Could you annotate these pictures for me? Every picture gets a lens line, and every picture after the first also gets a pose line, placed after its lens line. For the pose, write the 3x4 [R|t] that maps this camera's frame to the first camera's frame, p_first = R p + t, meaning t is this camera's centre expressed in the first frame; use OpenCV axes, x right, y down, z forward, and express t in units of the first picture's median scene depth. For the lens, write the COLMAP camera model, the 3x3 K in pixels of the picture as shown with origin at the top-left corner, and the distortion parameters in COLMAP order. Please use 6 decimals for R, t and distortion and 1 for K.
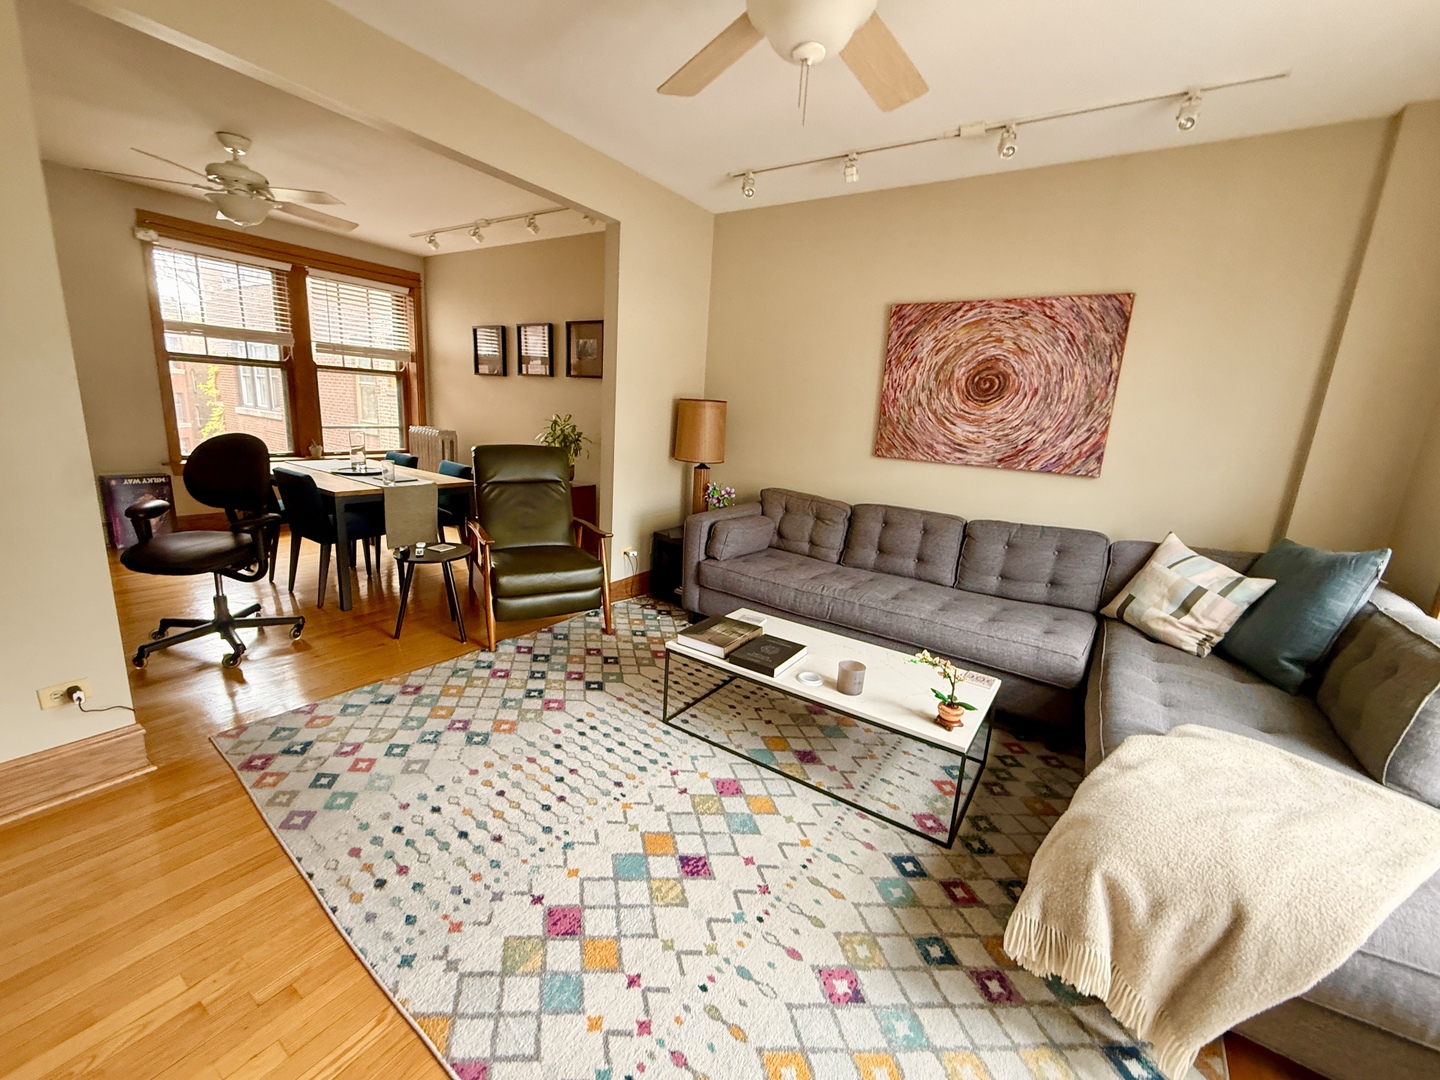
lens RADIAL K [[581.6, 0, 718.1], [0, 581.6, 537.1], [0, 0, 1]] dist [-0.001375, -0.000101]
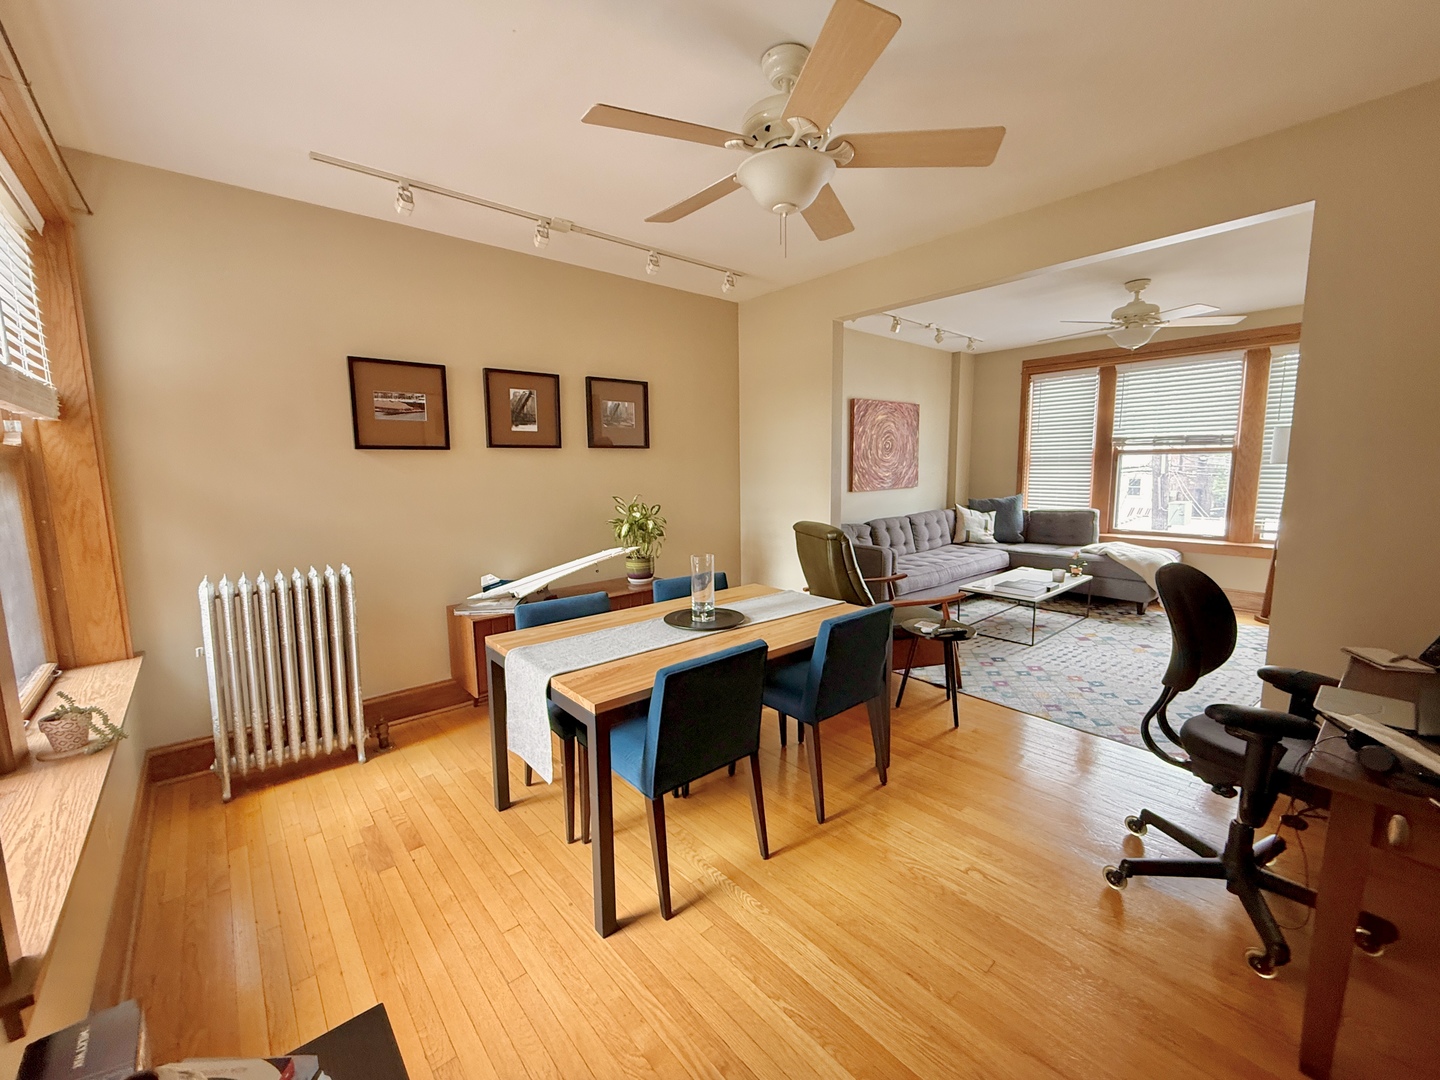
lens RADIAL K [[581.6, 0, 718.1], [0, 581.6, 537.1], [0, 0, 1]] dist [-0.001375, -0.000101]
pose [[0.262572, -0.188084, 0.946404, -1.746756], [0.241022, 0.962512, 0.124416, -0.399005], [-0.934326, 0.195436, 0.298061, 1.174240]]
